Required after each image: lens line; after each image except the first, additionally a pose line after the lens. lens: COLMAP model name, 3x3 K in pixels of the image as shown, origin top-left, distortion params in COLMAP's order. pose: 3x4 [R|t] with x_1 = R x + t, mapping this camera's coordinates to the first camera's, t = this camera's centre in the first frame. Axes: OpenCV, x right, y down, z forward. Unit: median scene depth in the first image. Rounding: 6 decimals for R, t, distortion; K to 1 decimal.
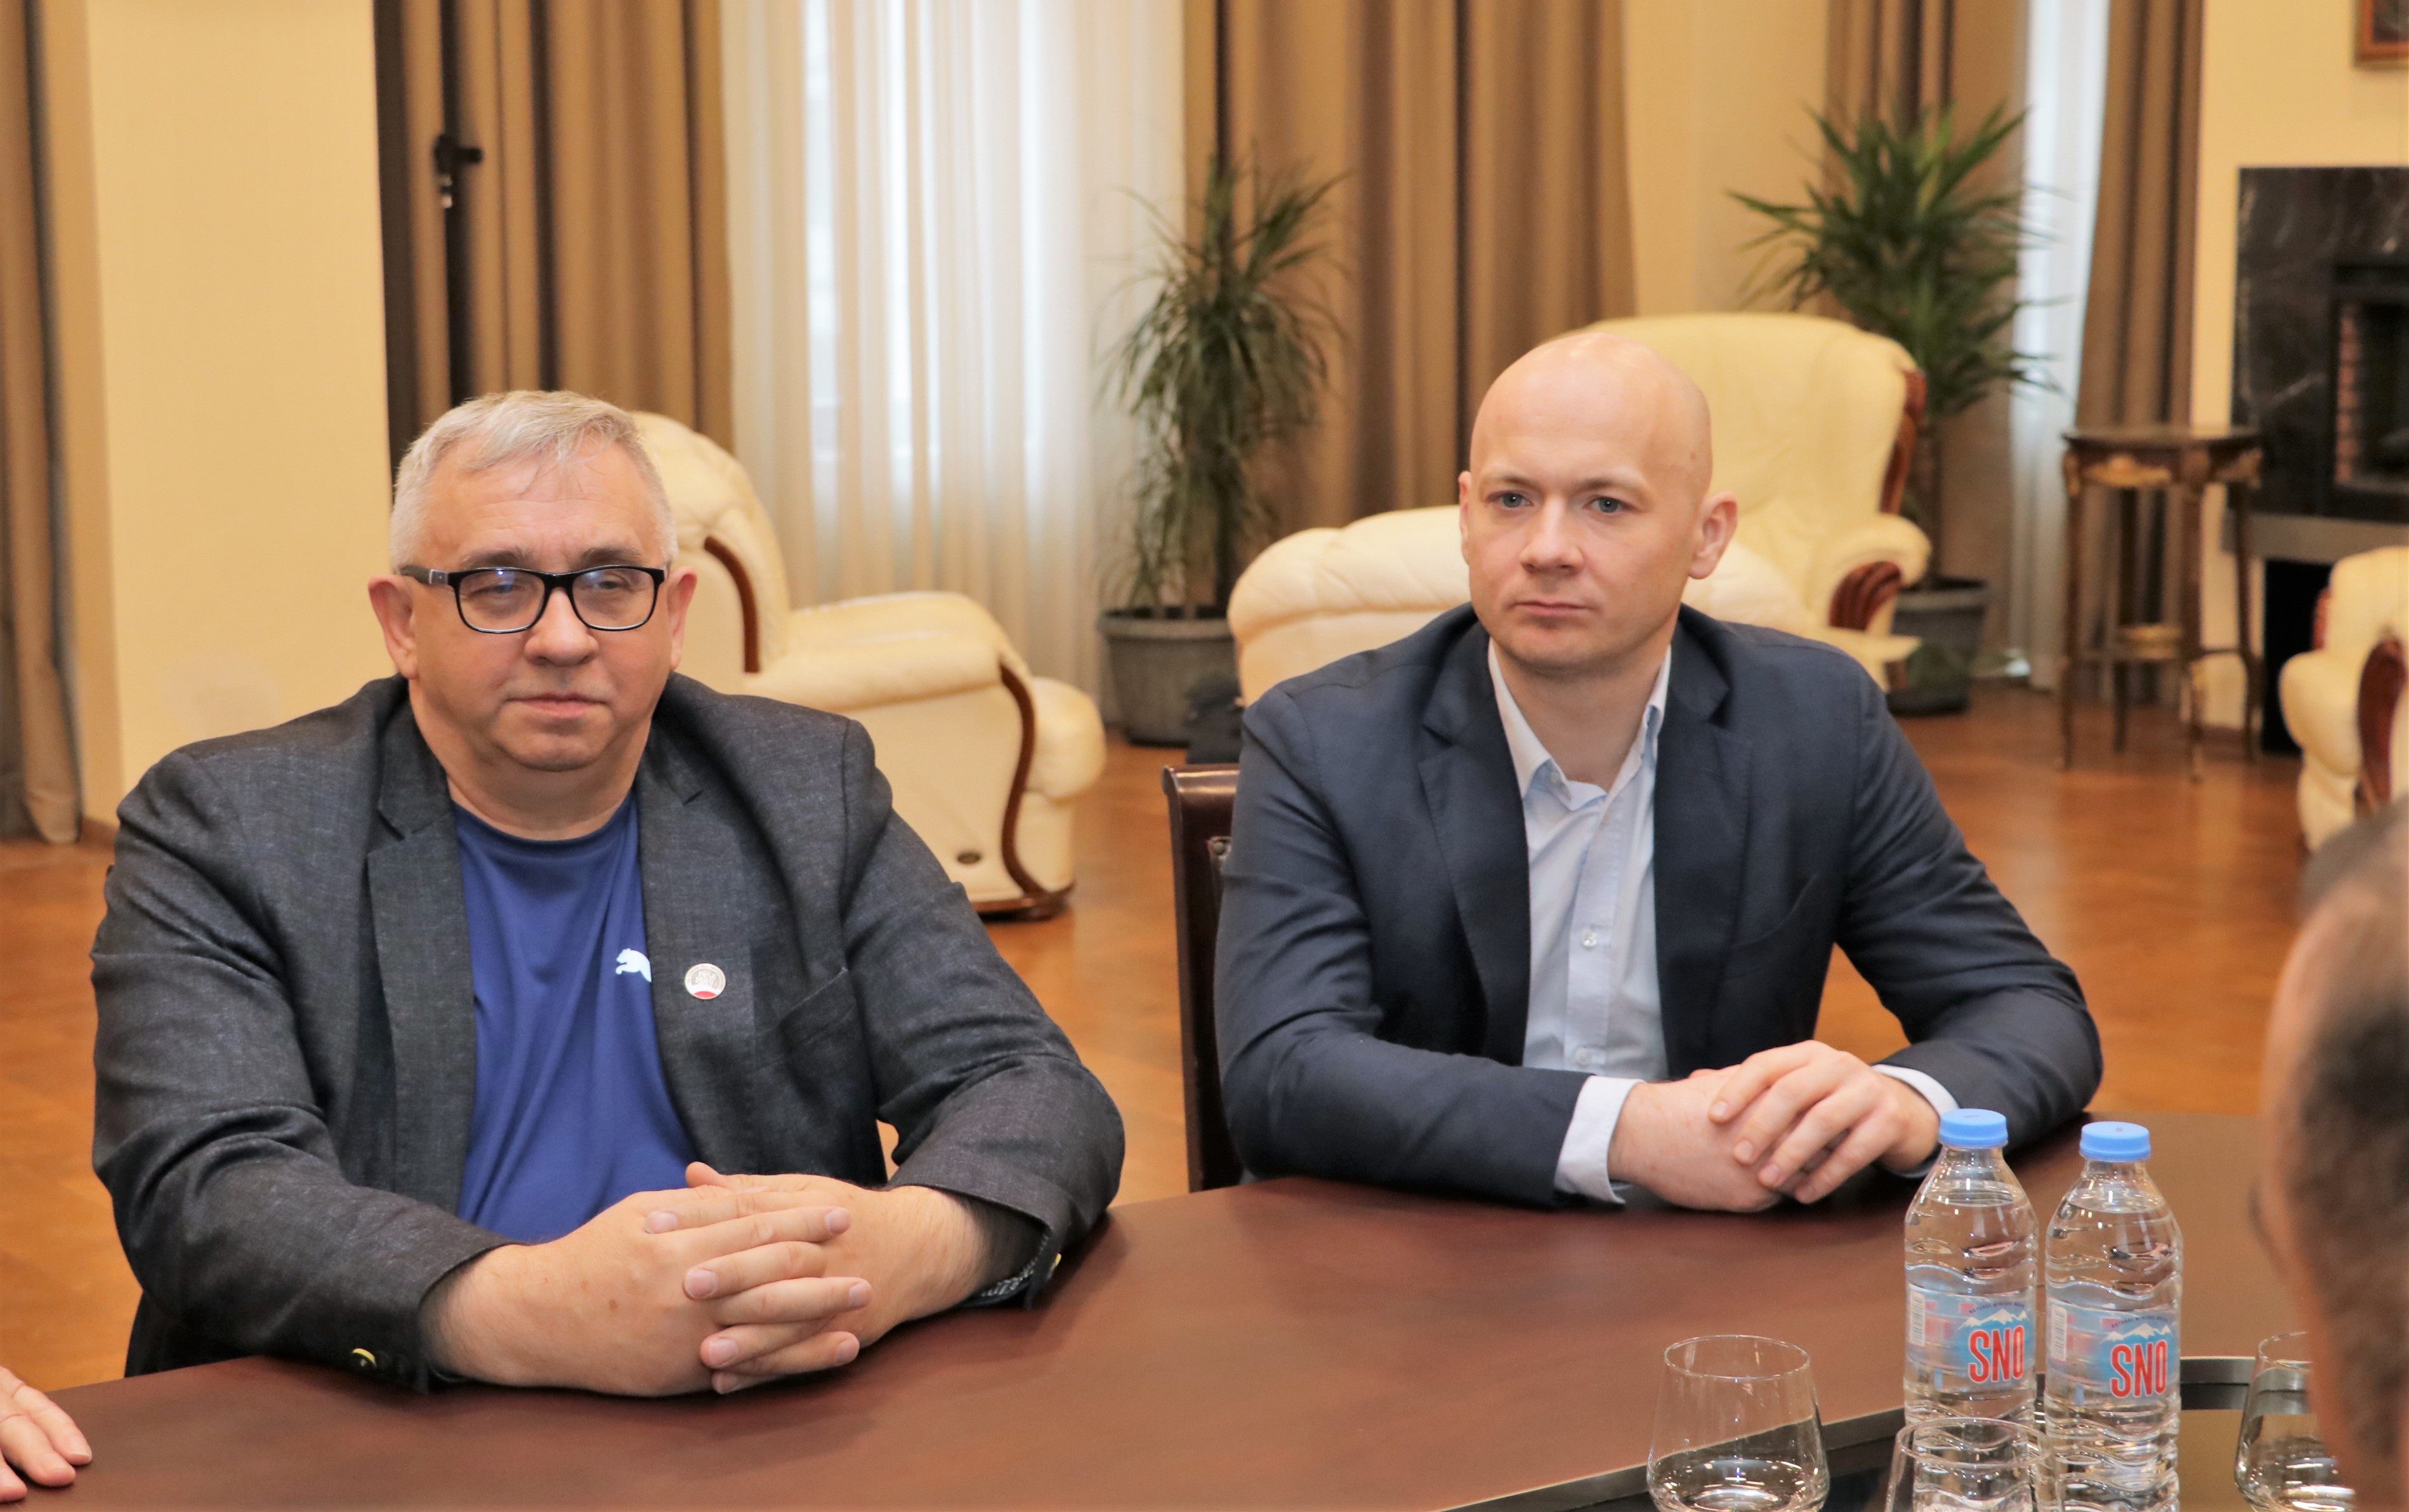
lens RADIAL K [[4266.0, 0, 1204.5], [0, 4266.0, 756.0], [0, 0, 1]] dist [-0.064723, -0.162376]
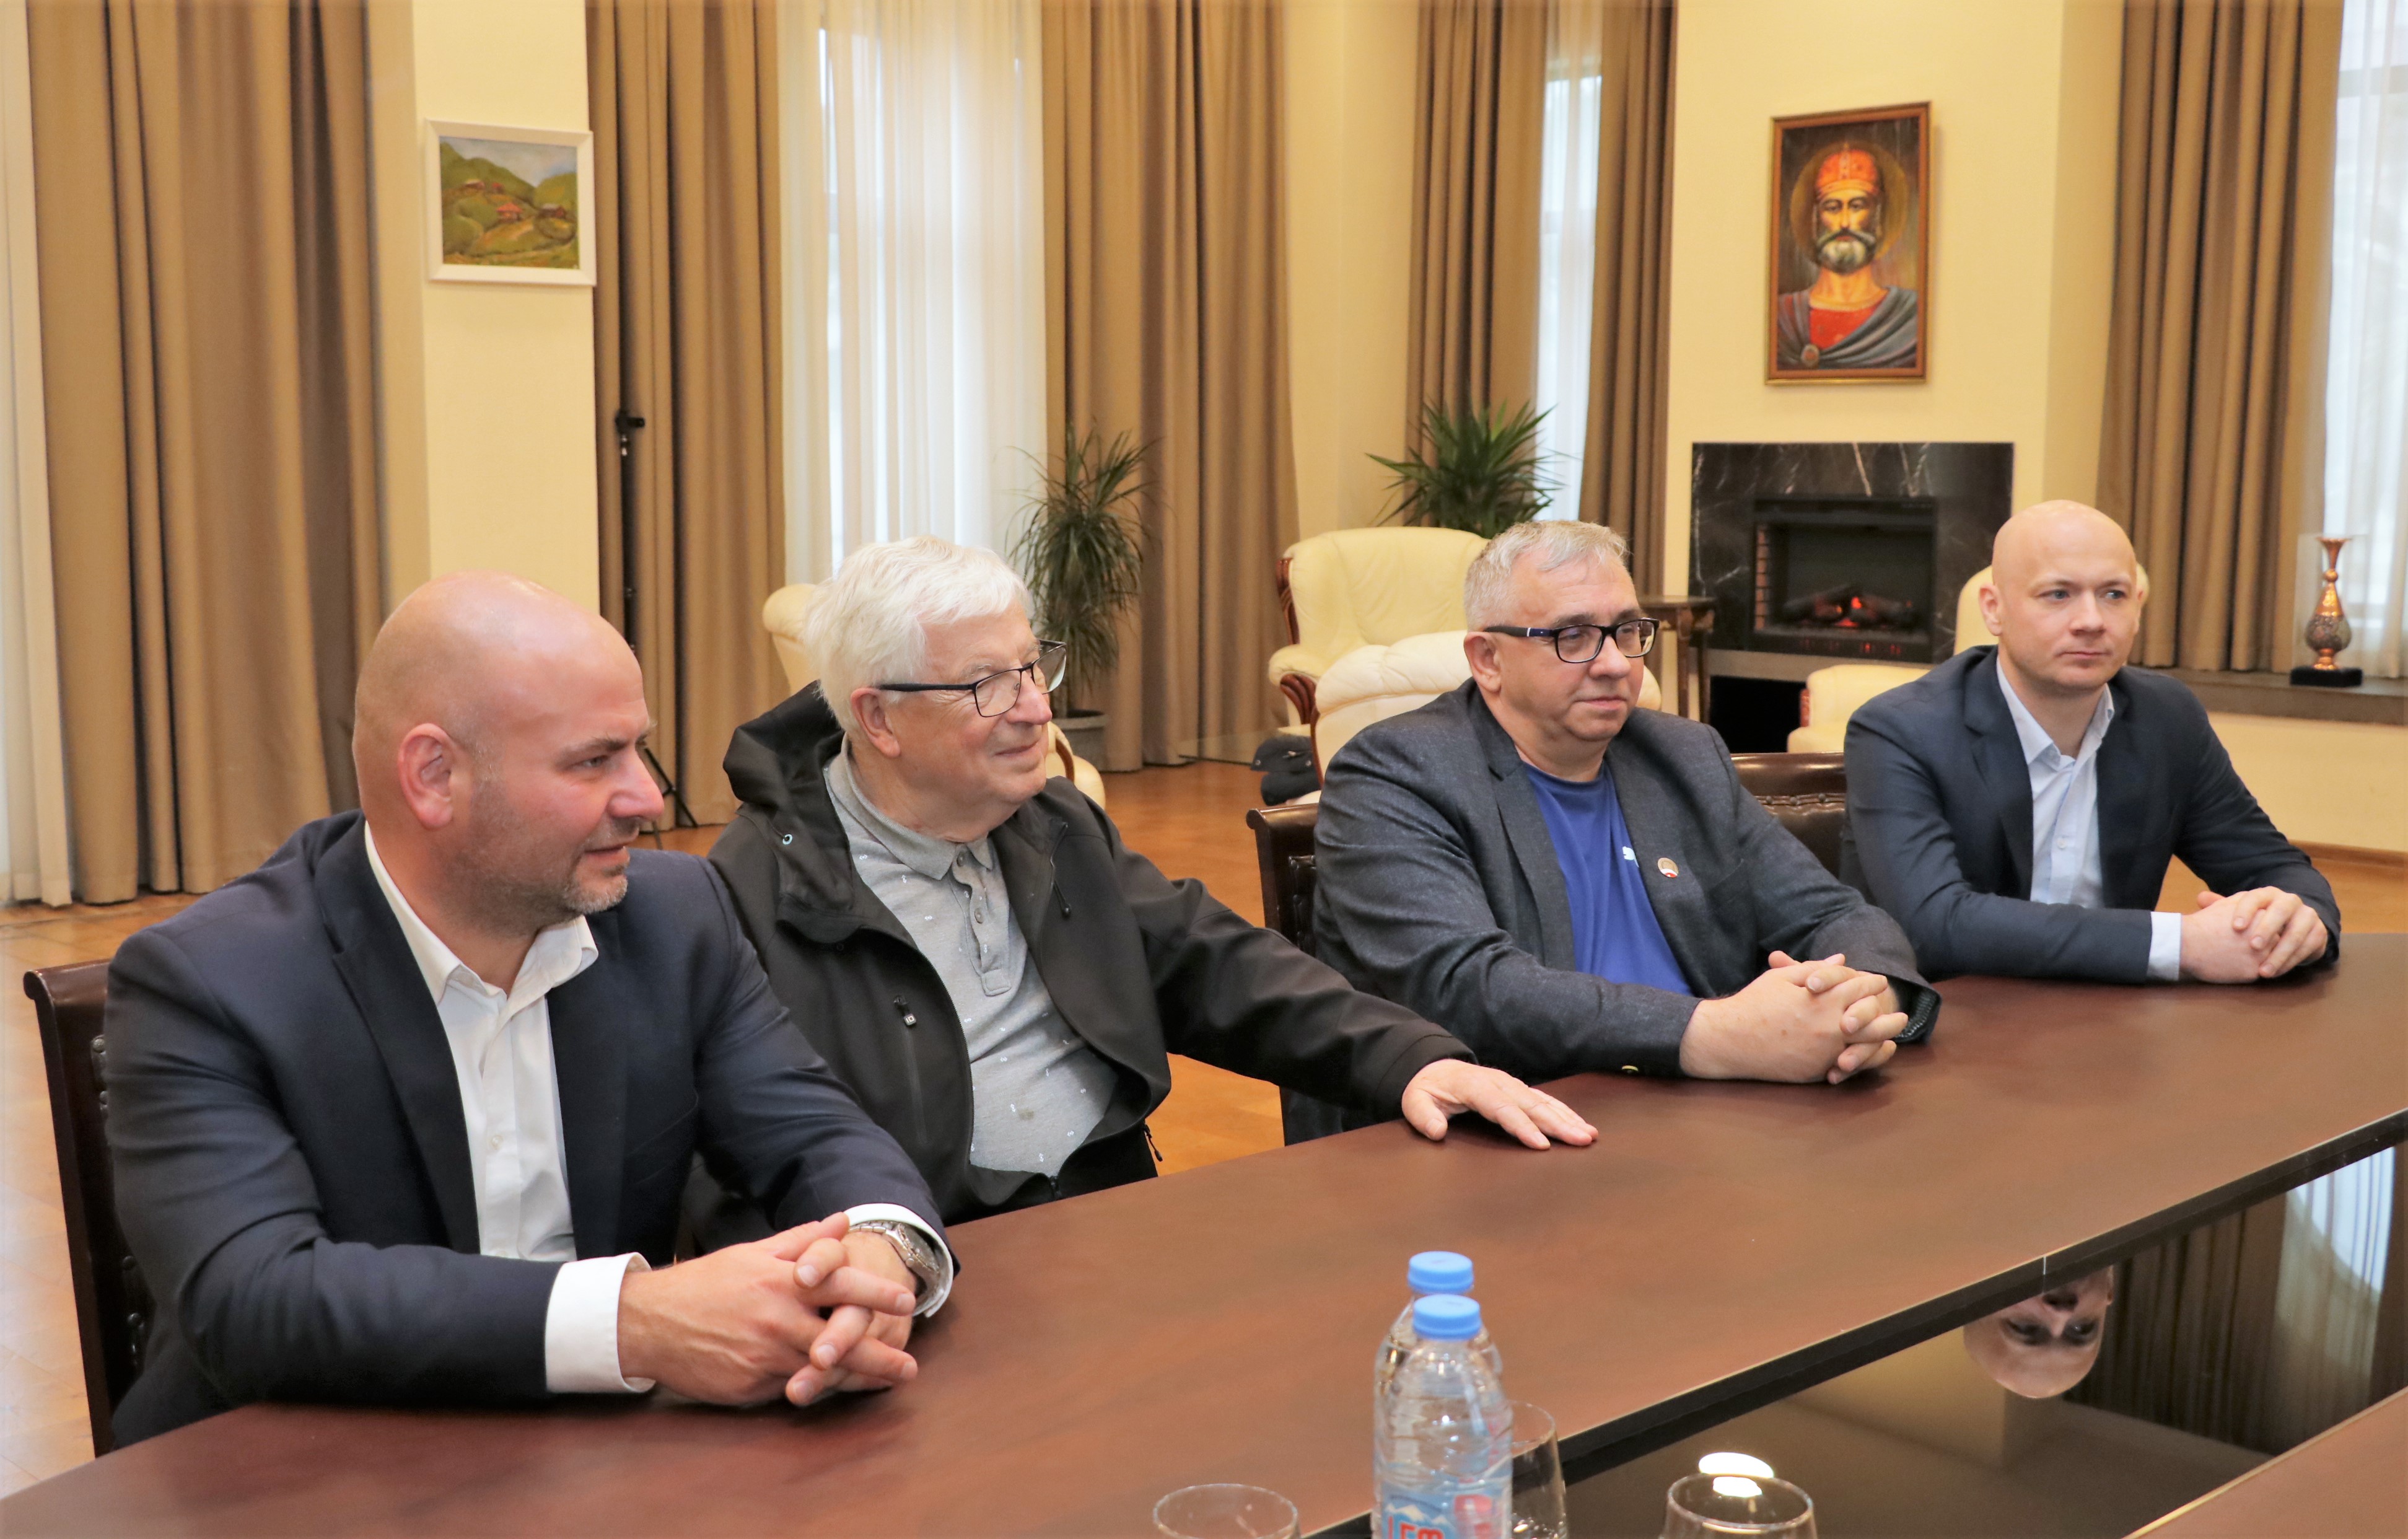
lens RADIAL K [[2620.6, 0, 1204.0], [0, 2620.6, 769.5], [0, 0, 1]] dist [-0.055754, 0.017593]
pose [[0.993754, -0.001899, 0.111576, -0.389835], [0.003448, 0.999900, -0.013693, 0.025884], [-0.111539, 0.013992, 0.993662, -0.044090]]
